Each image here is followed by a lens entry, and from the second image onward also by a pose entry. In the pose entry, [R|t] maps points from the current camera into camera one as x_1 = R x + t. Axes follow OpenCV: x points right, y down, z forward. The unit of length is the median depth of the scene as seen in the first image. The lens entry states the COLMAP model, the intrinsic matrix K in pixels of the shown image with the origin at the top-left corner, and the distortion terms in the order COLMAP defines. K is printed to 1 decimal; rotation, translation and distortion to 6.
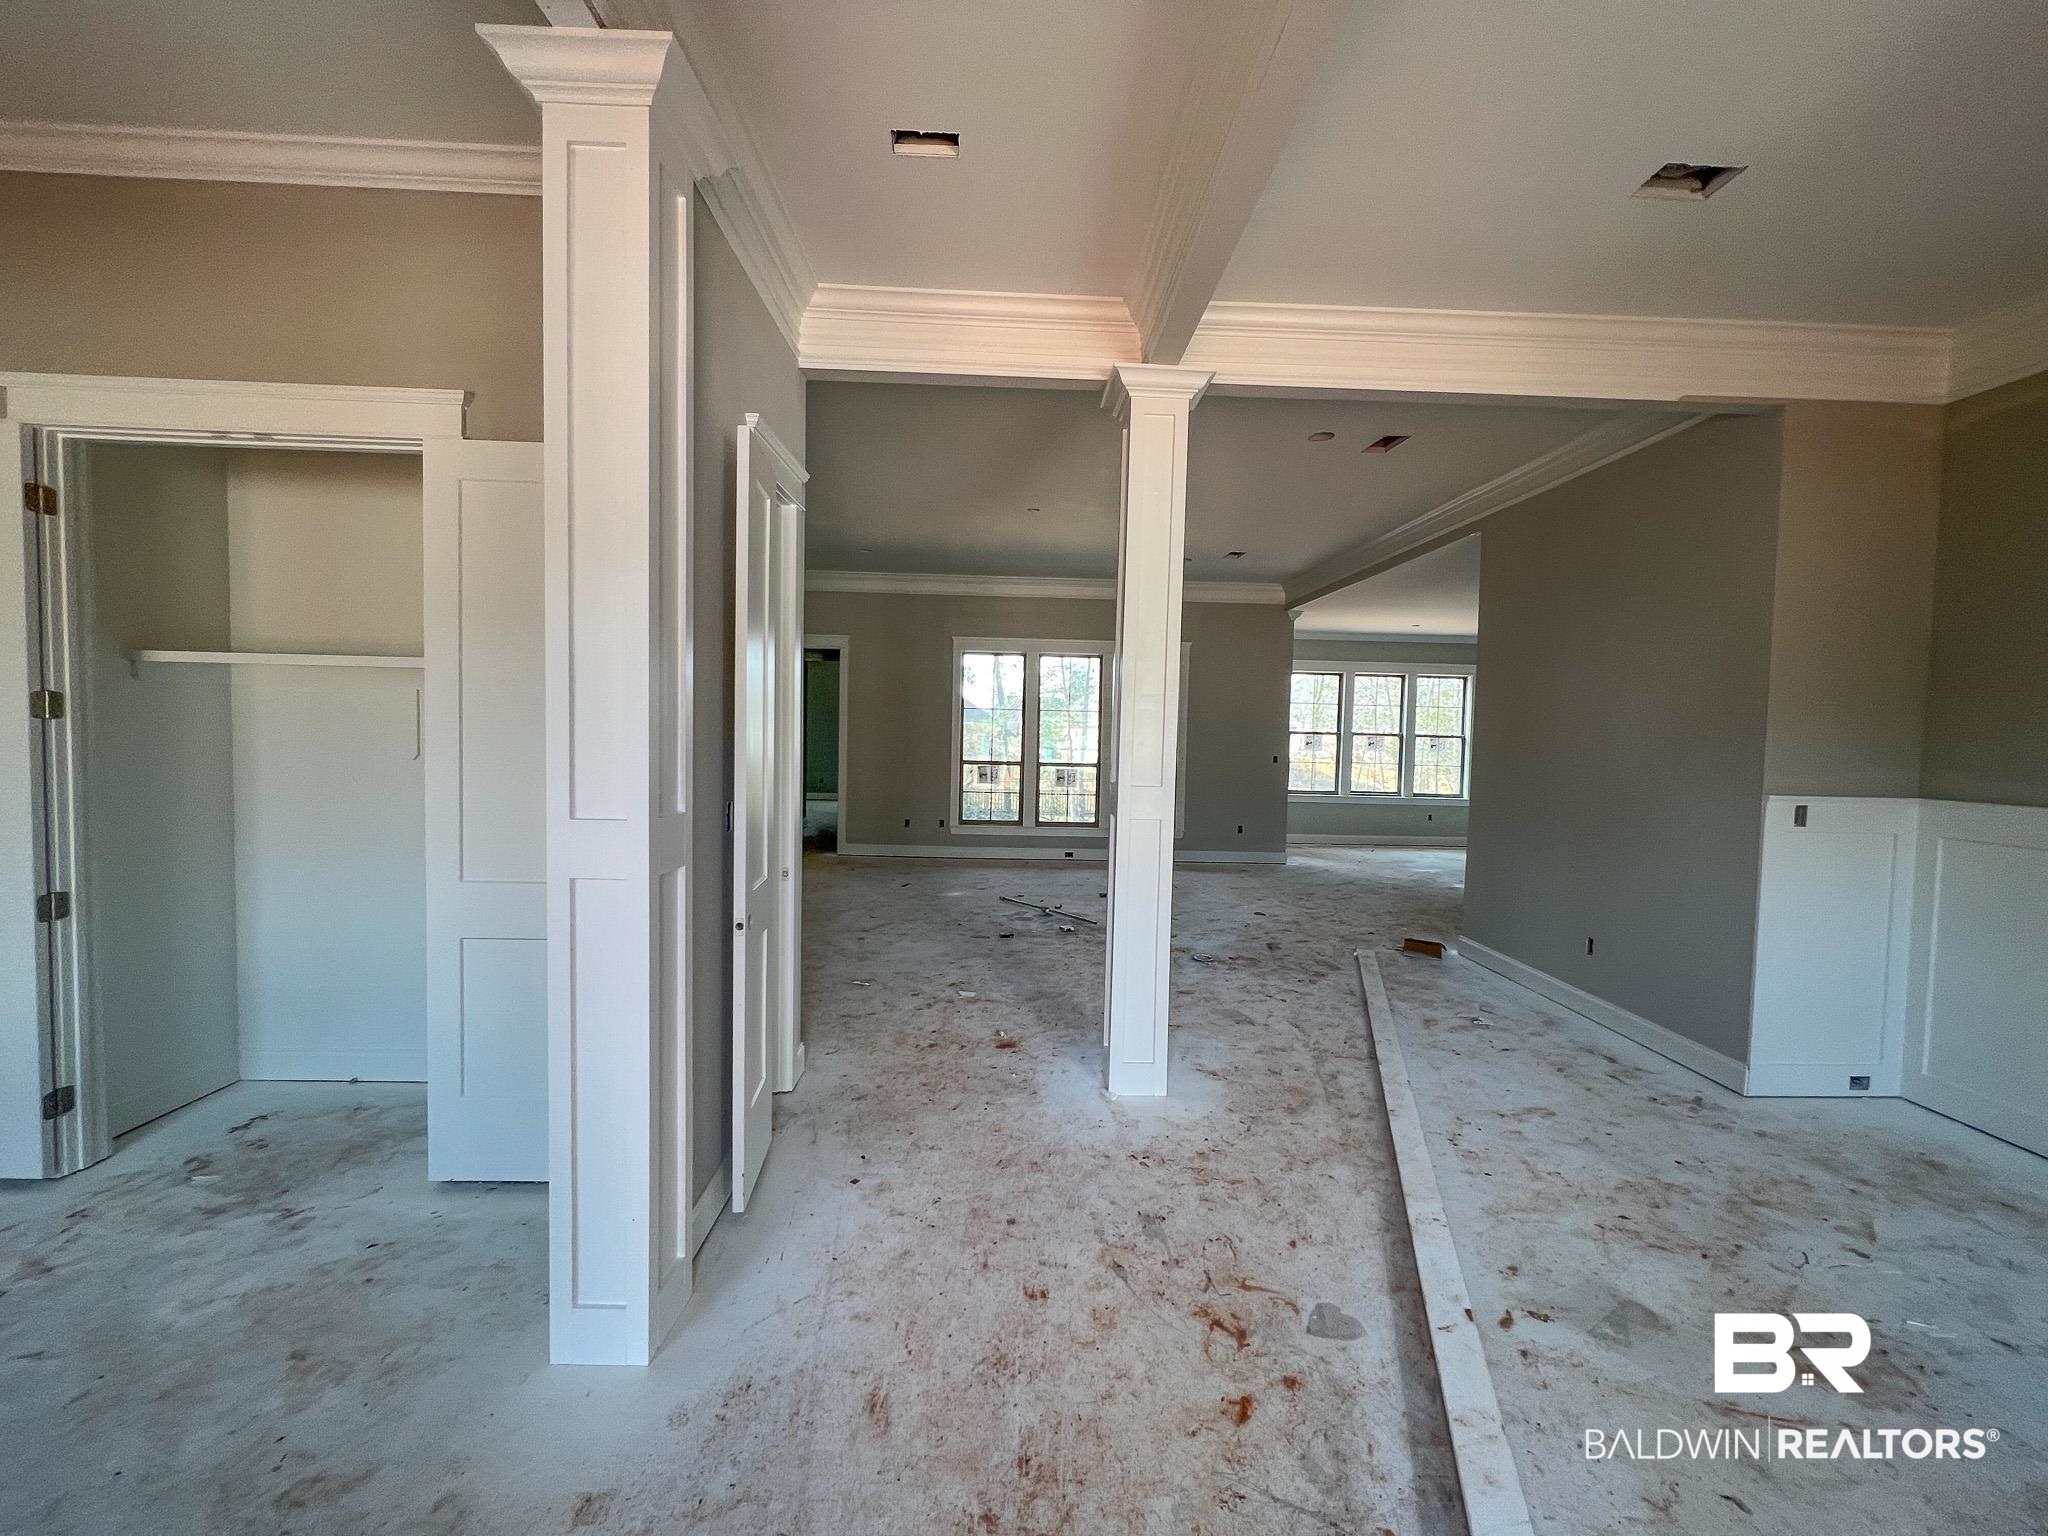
lens RADIAL K [[819.6, 0, 1024.0], [0, 819.6, 768.0], [0, 0, 1]] dist [-0.000948, -0.000012]
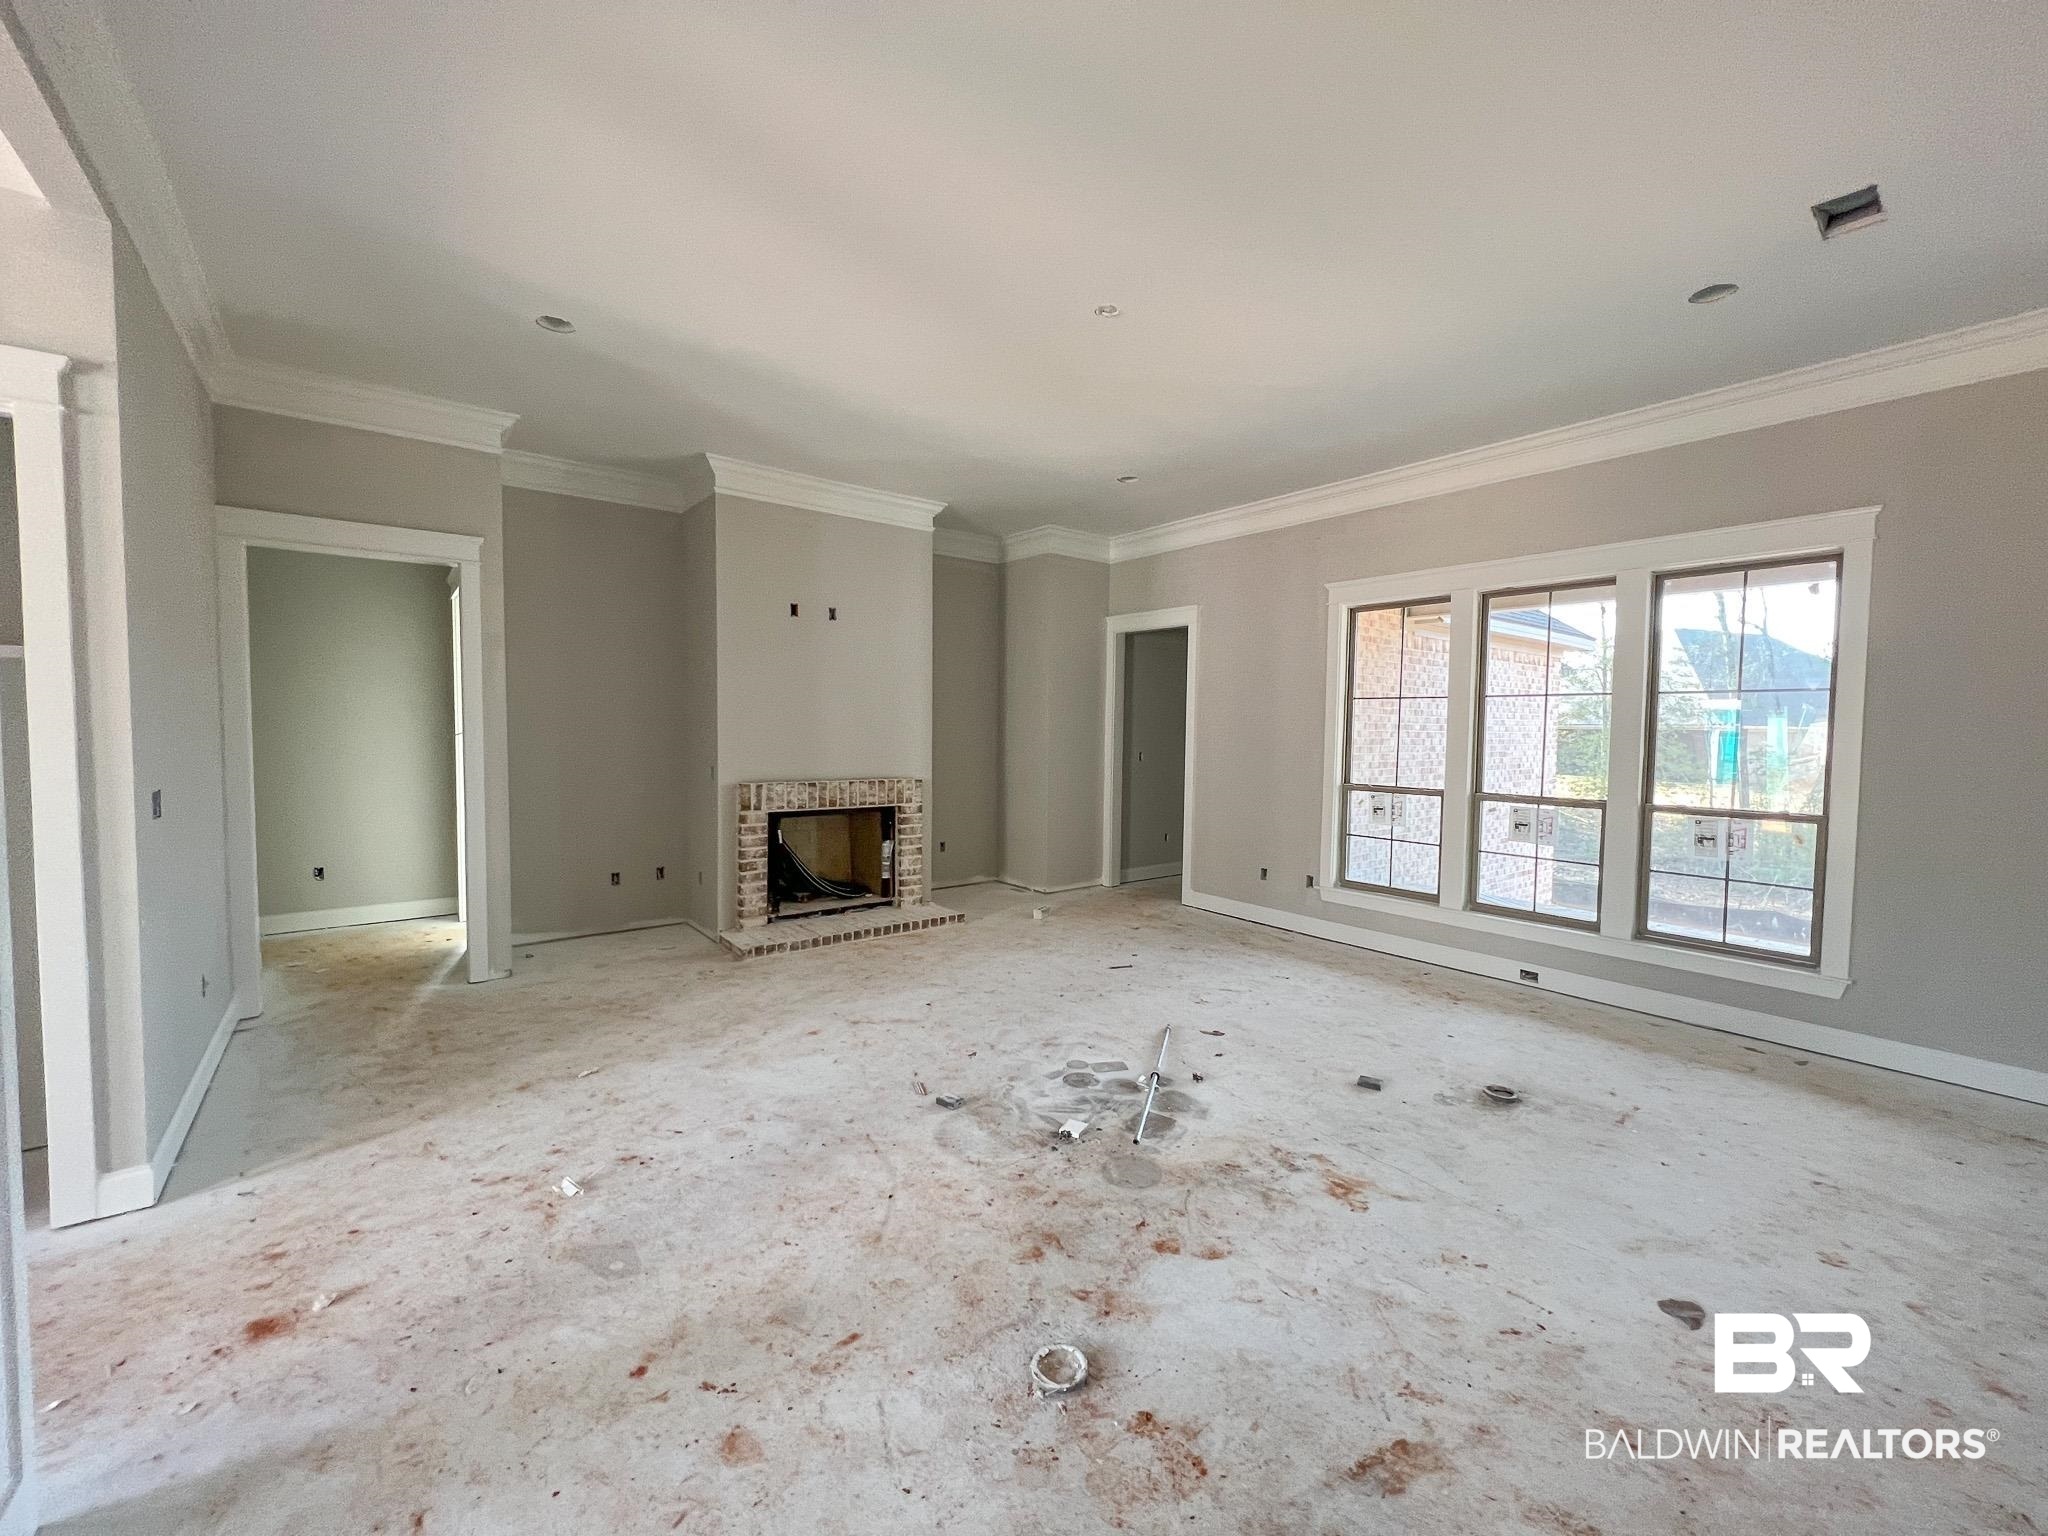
lens RADIAL K [[819.6, 0, 1024.0], [0, 819.6, 768.0], [0, 0, 1]] dist [-0.000948, -0.000012]
pose [[0.594509, 0.025867, -0.803673, 0.599199], [-0.036478, 0.999321, 0.005179, -0.033214], [0.803261, 0.026237, 0.595049, 0.950053]]
